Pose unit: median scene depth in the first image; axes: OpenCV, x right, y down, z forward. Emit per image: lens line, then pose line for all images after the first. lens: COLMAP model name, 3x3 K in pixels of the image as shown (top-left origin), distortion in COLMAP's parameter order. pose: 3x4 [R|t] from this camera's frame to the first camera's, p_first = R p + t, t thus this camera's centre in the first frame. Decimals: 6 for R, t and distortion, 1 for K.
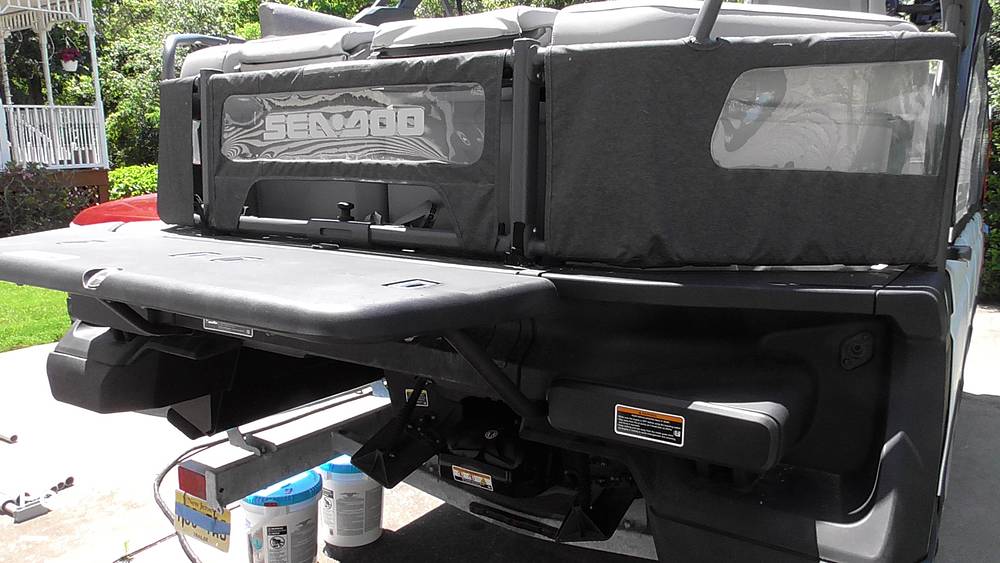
lens RADIAL K [[740.5, 0, 500.0], [0, 740.5, 281.5], [0, 0, 1]] dist [-0.003730, -0.001429]
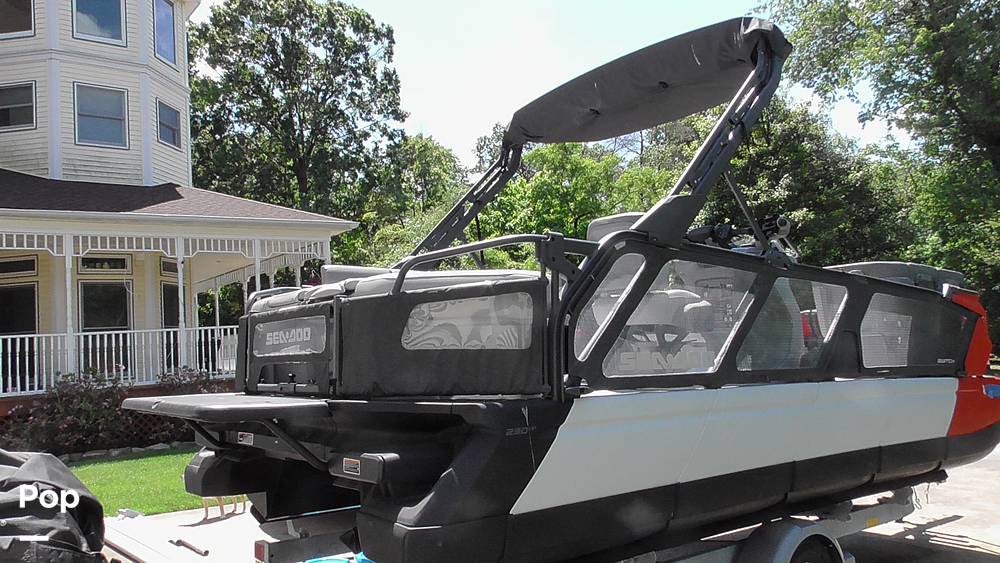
lens RADIAL K [[740.5, 0, 500.0], [0, 740.5, 281.5], [0, 0, 1]] dist [-0.003730, -0.001429]
pose [[0.950217, -0.071968, -0.303164, 1.174939], [-0.007313, 0.967541, -0.252607, 0.189372], [0.311503, 0.242248, 0.918848, -0.905899]]
